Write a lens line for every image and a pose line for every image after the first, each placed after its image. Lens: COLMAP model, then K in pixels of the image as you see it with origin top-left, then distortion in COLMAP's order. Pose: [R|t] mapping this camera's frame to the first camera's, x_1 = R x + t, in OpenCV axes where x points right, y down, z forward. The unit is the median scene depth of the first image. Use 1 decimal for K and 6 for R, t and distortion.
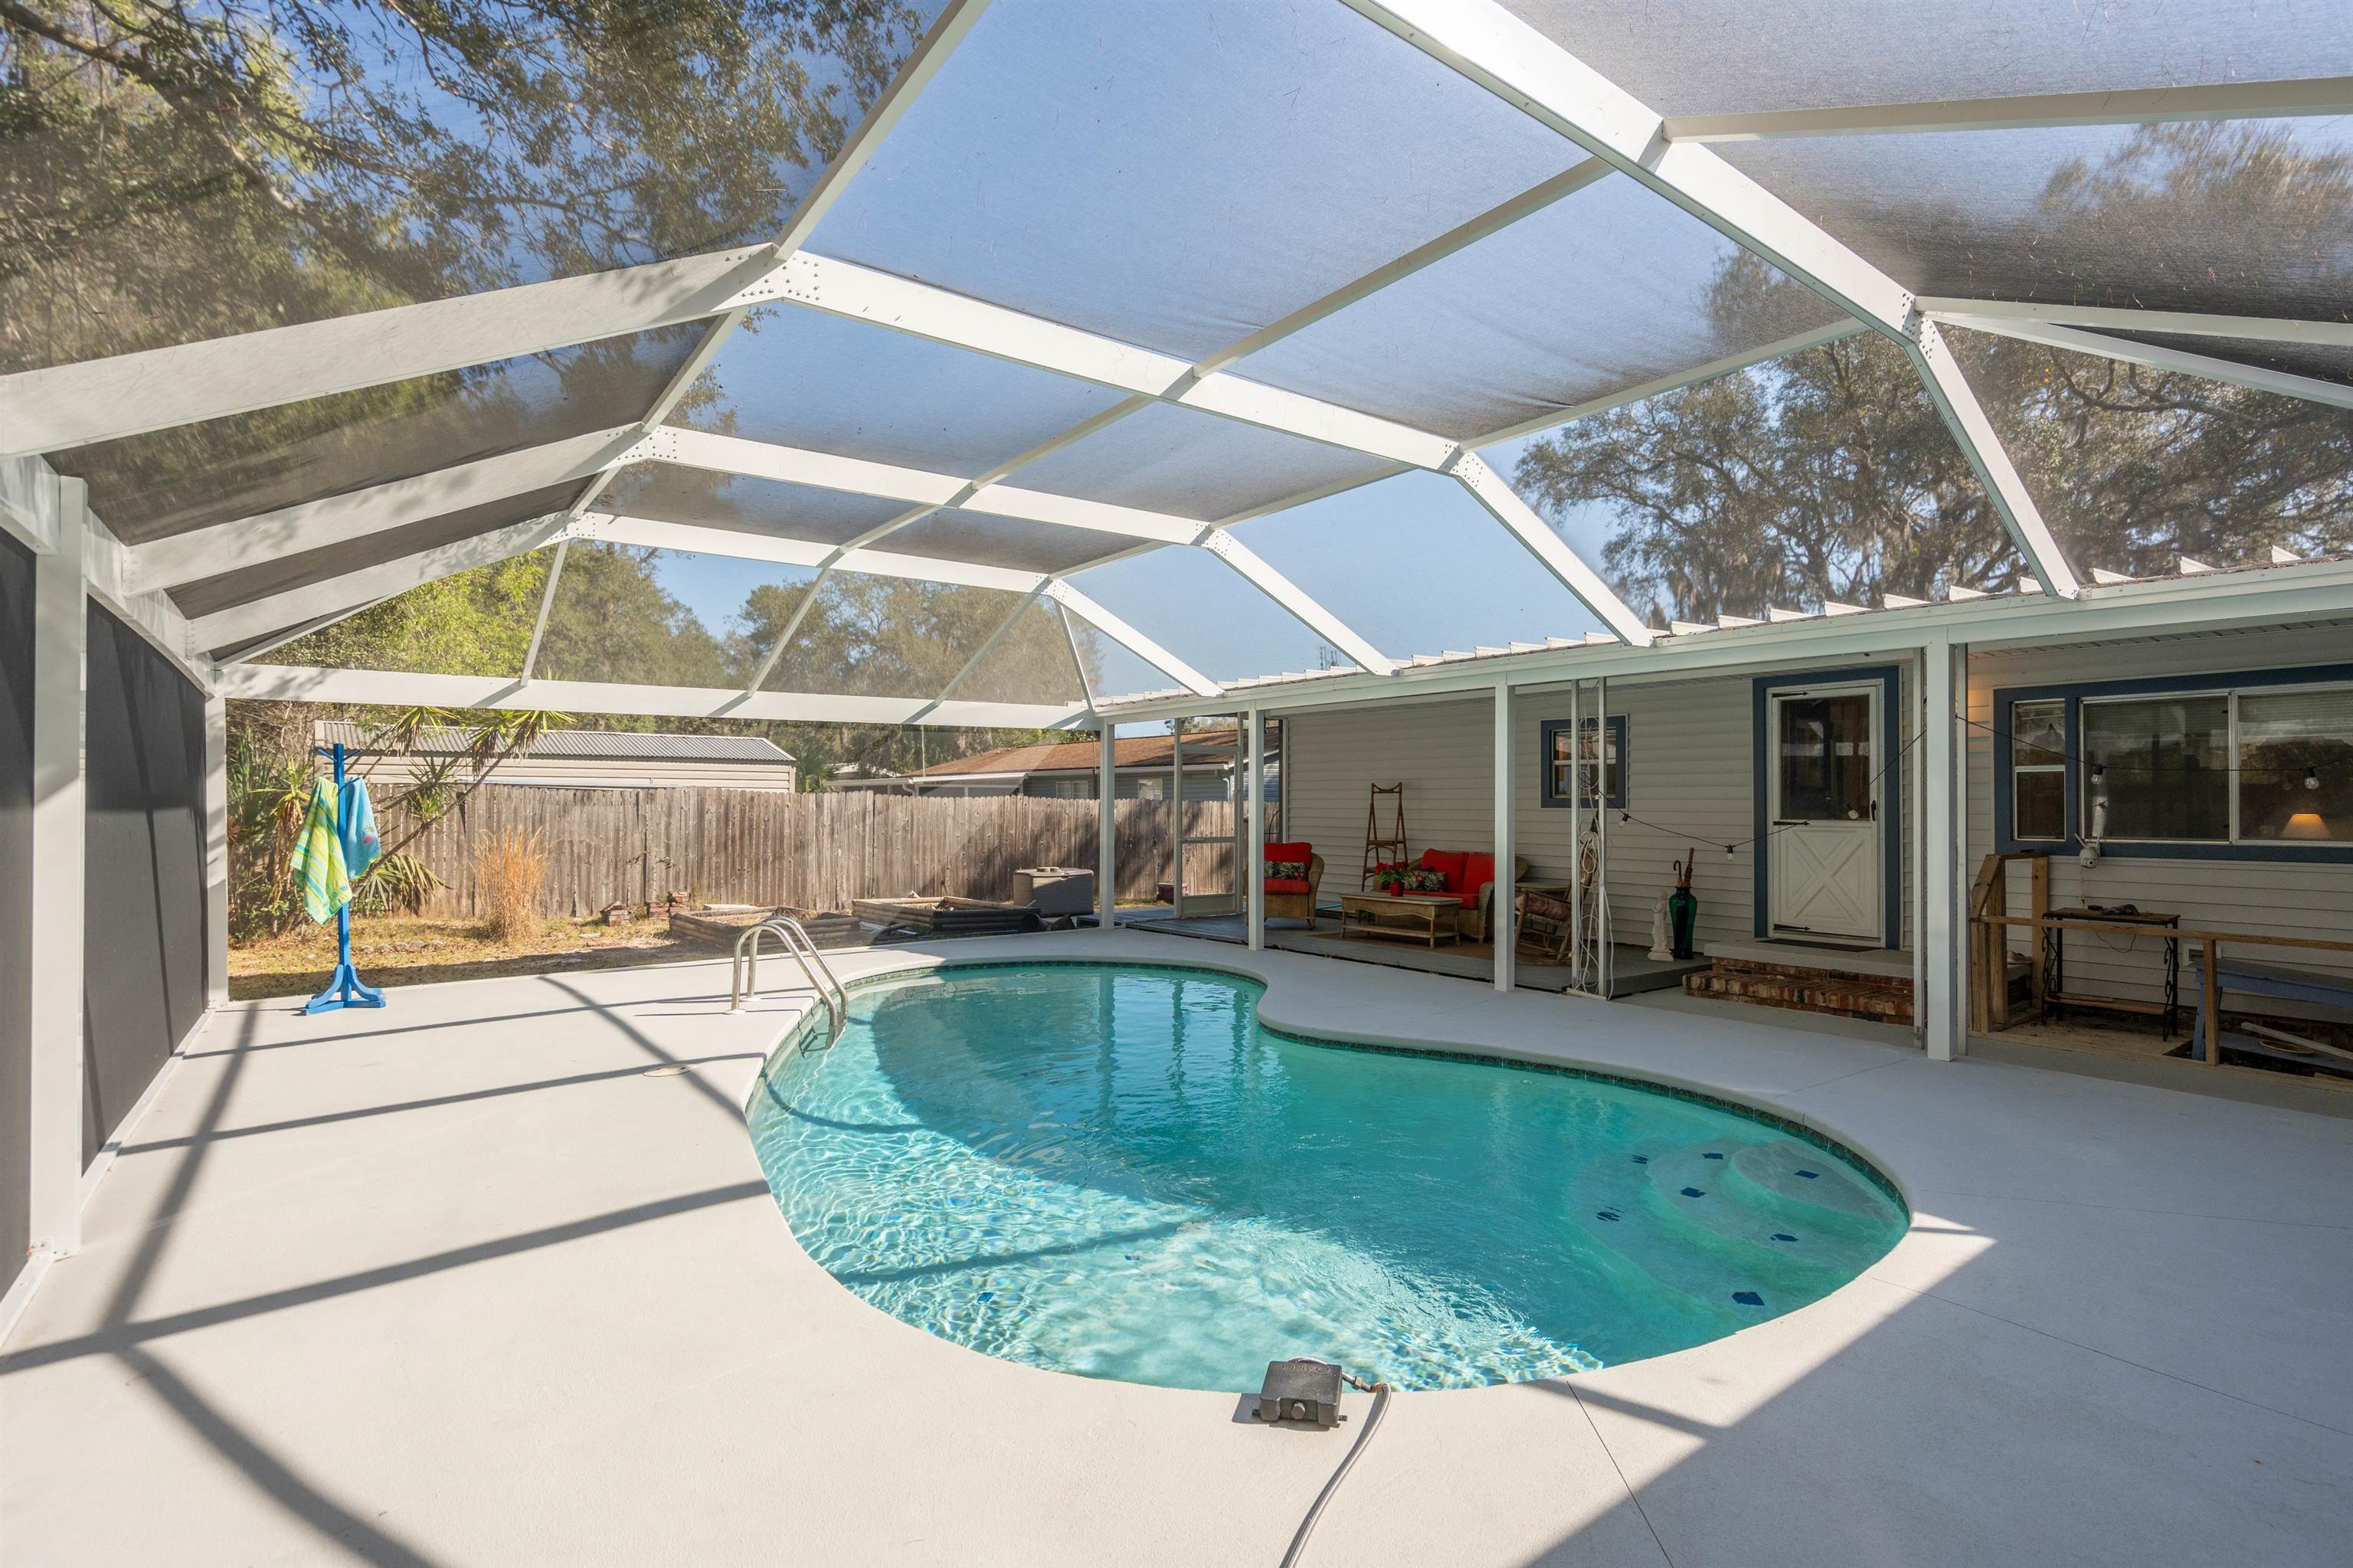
lens RADIAL K [[1092.5, 0, 1197.4], [0, 1092.5, 788.6], [0, 0, 1]] dist [-0.002413, -0.000121]
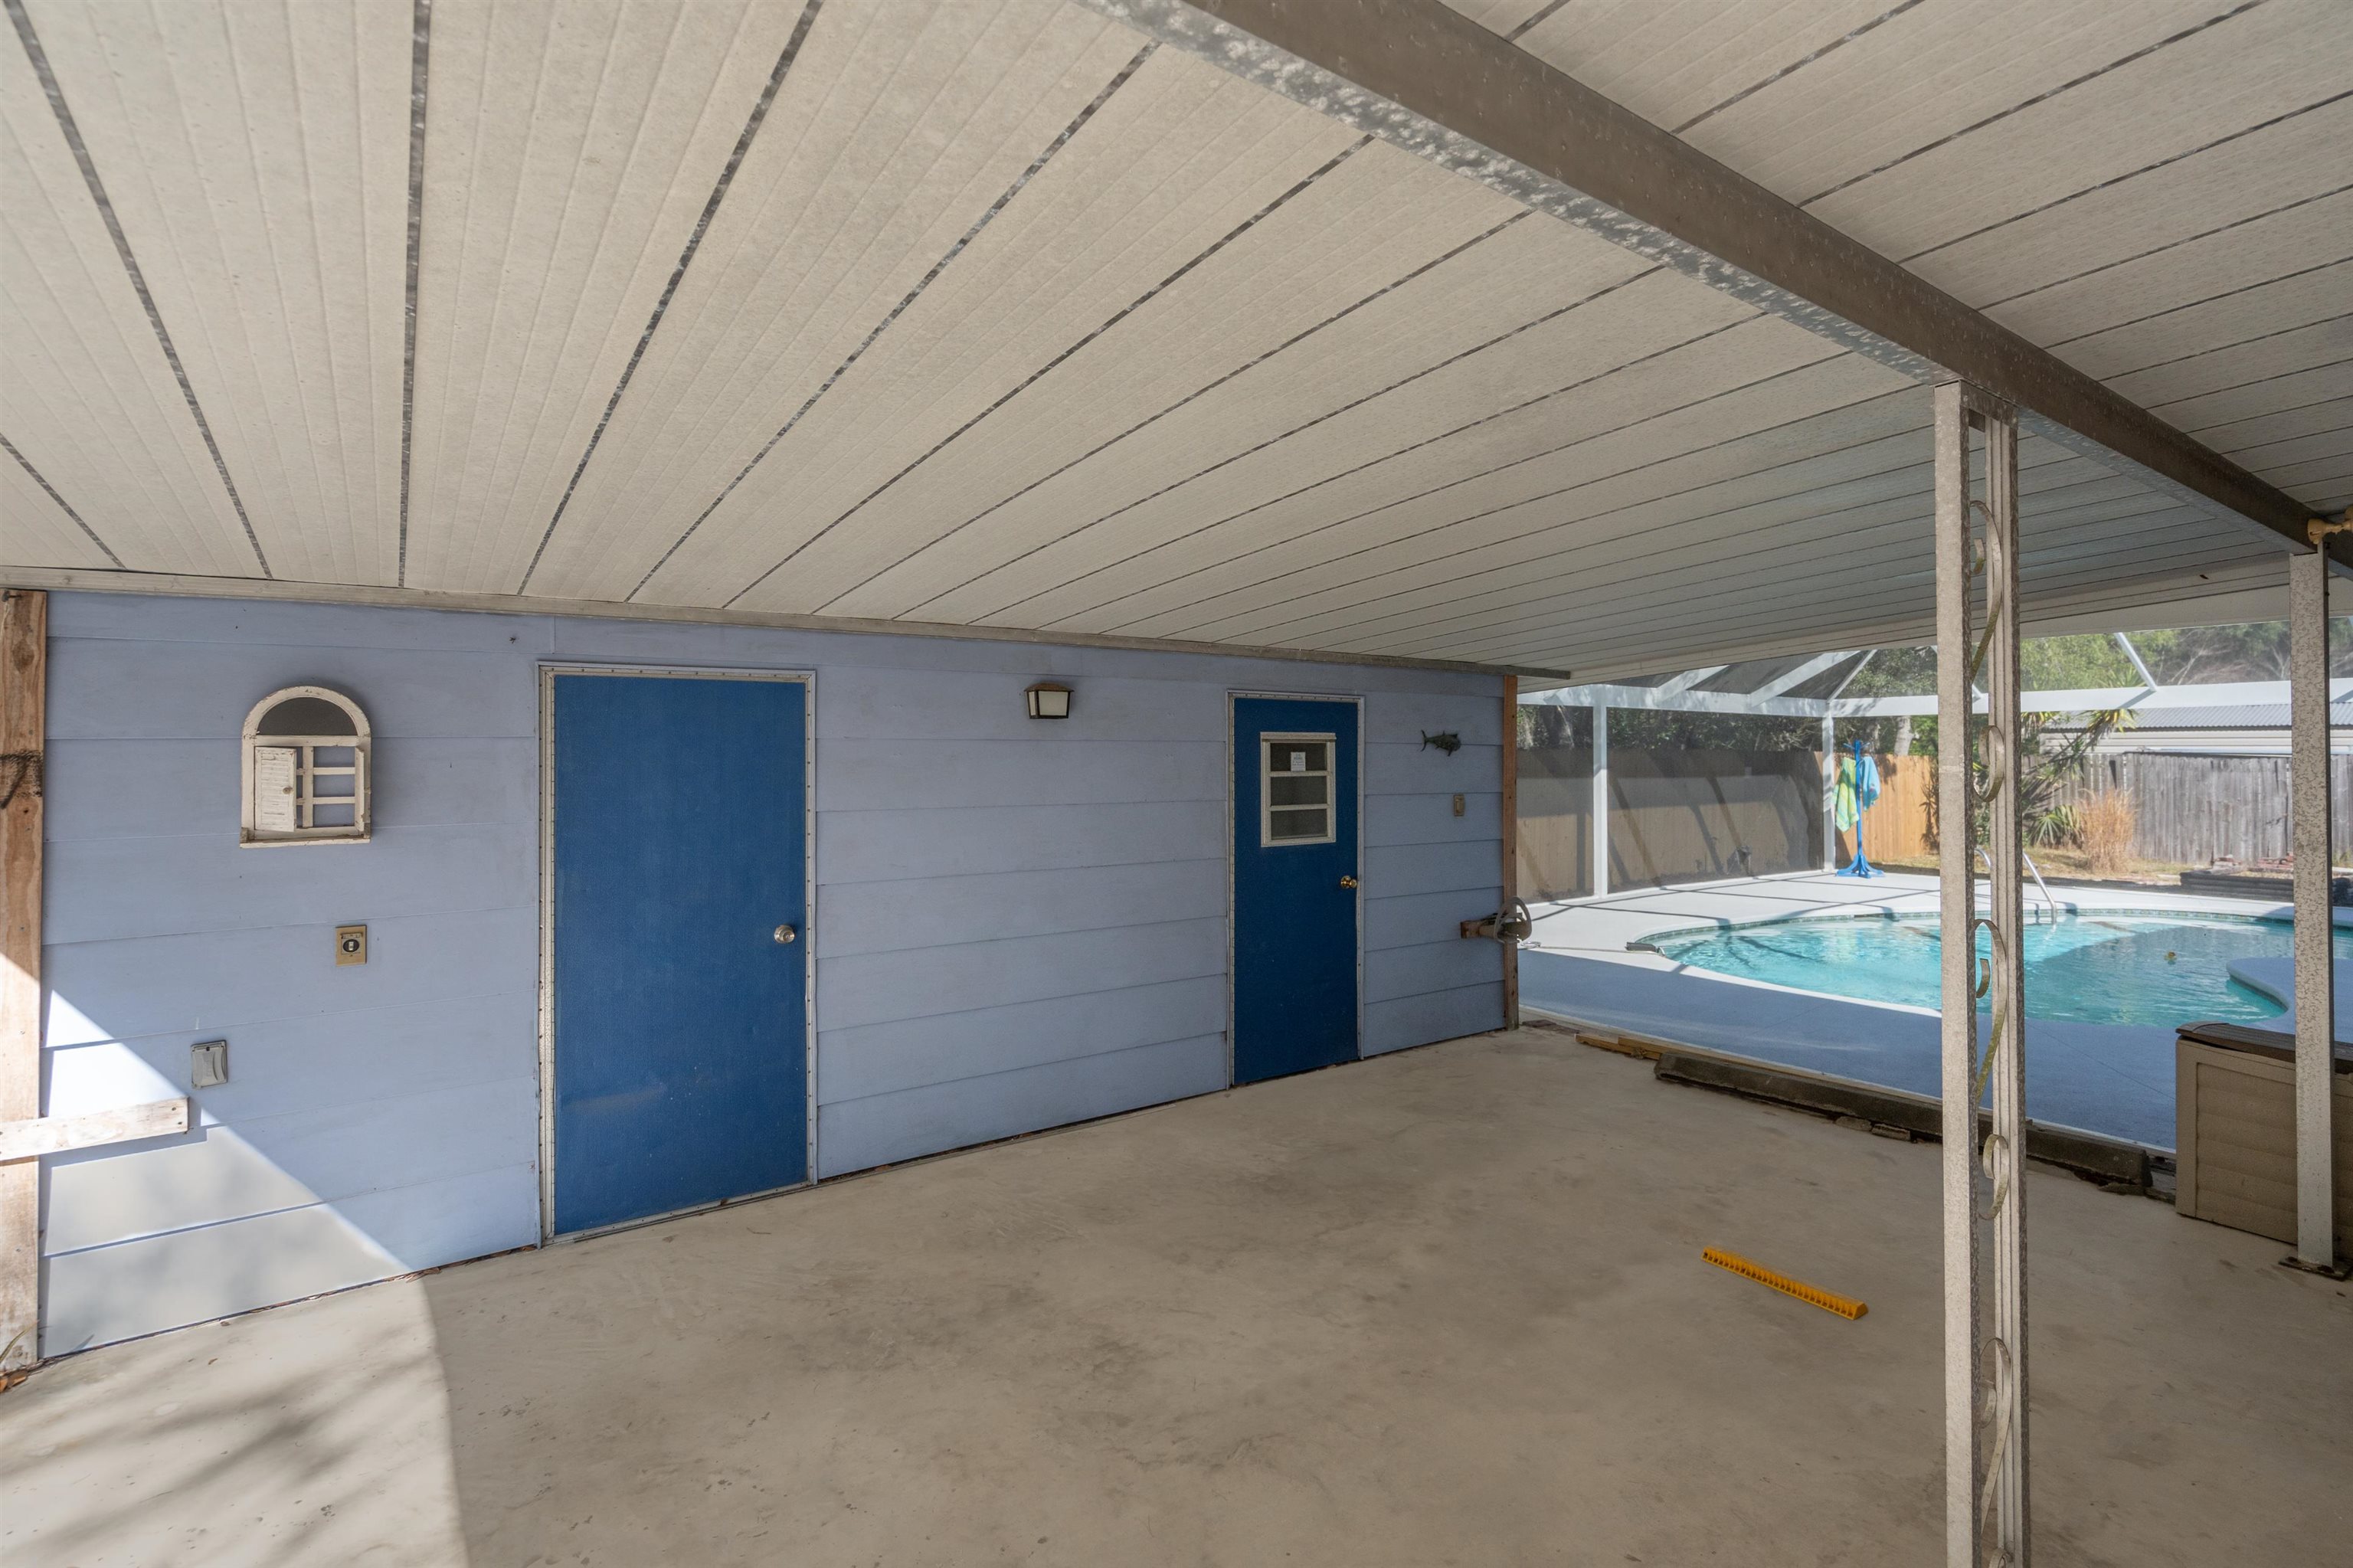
lens RADIAL K [[1092.5, 0, 1196.3], [0, 1092.5, 767.0], [0, 0, 1]] dist [-0.002413, -0.000121]
pose [[-0.030254, 0.011544, -0.999476, 0.635069], [0.014223, 0.999837, 0.011118, -0.017797], [0.999441, -0.013880, -0.030414, -0.060427]]
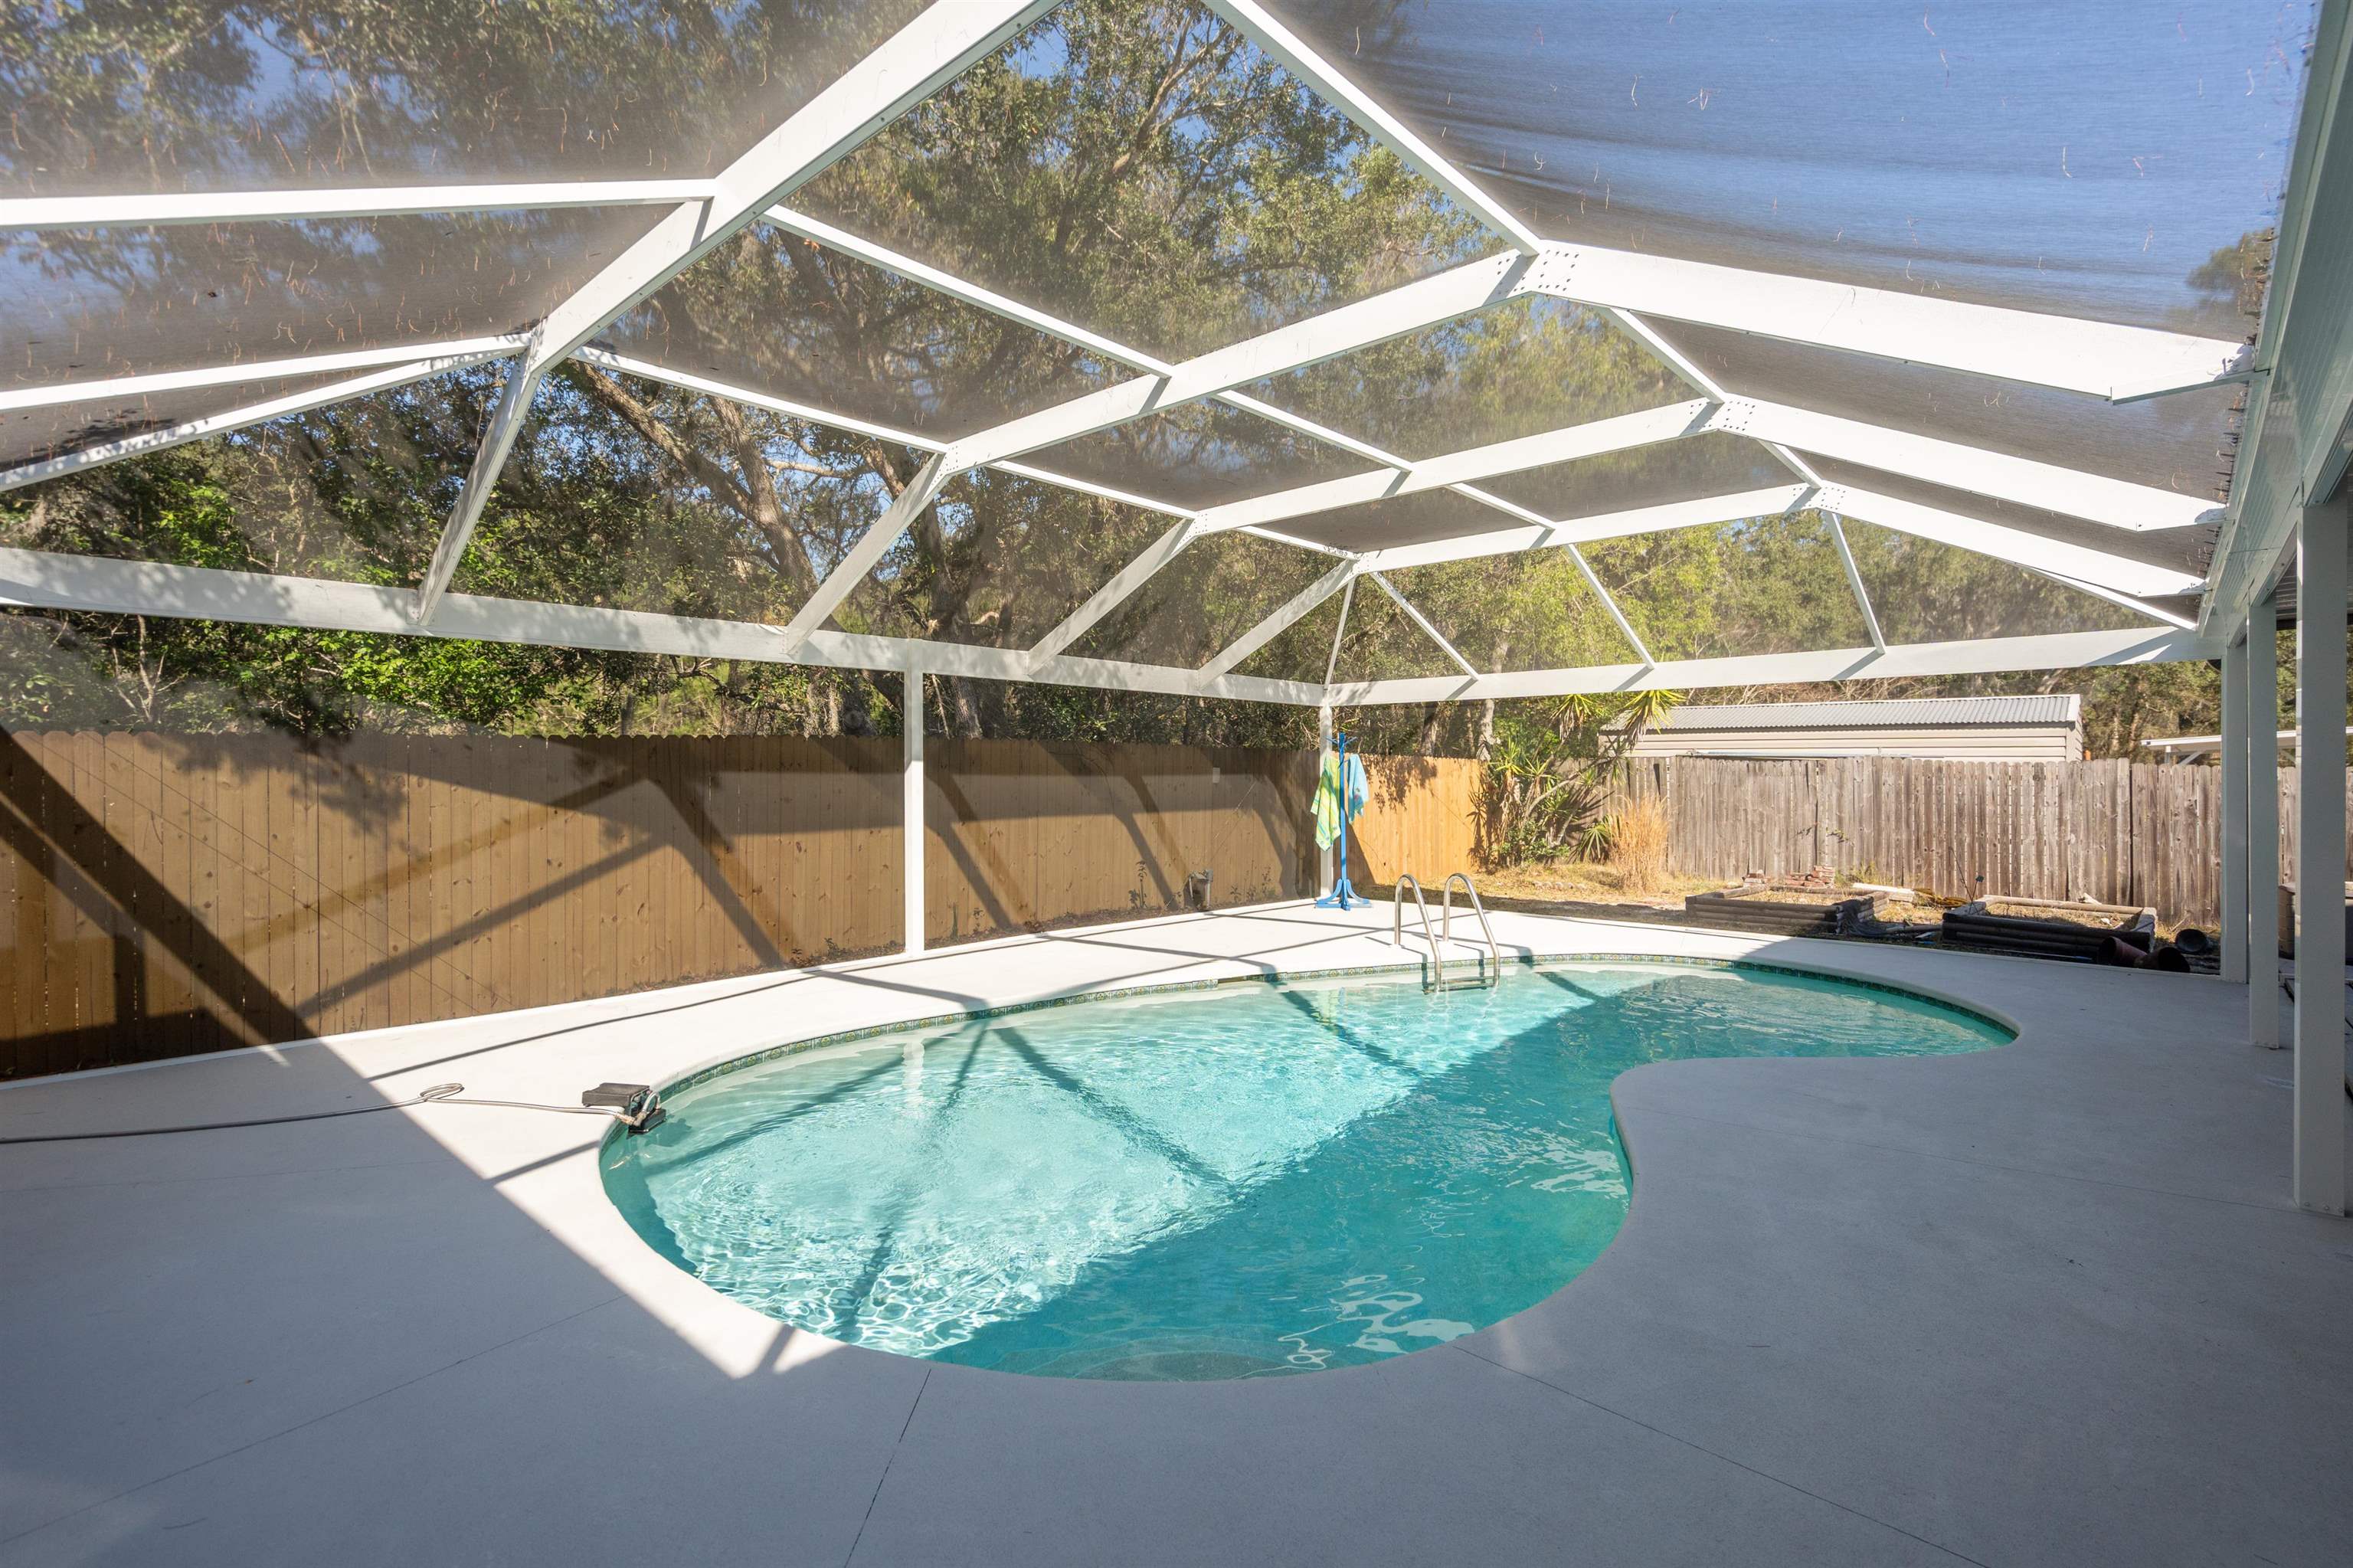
lens RADIAL K [[1092.5, 0, 1181.1], [0, 1092.5, 780.7], [0, 0, 1]] dist [-0.002413, -0.000121]
pose [[0.185319, 0.010638, -0.982621, 0.352474], [0.010642, 0.999861, 0.012832, 0.001312], [0.982621, -0.012835, 0.185180, 0.271950]]
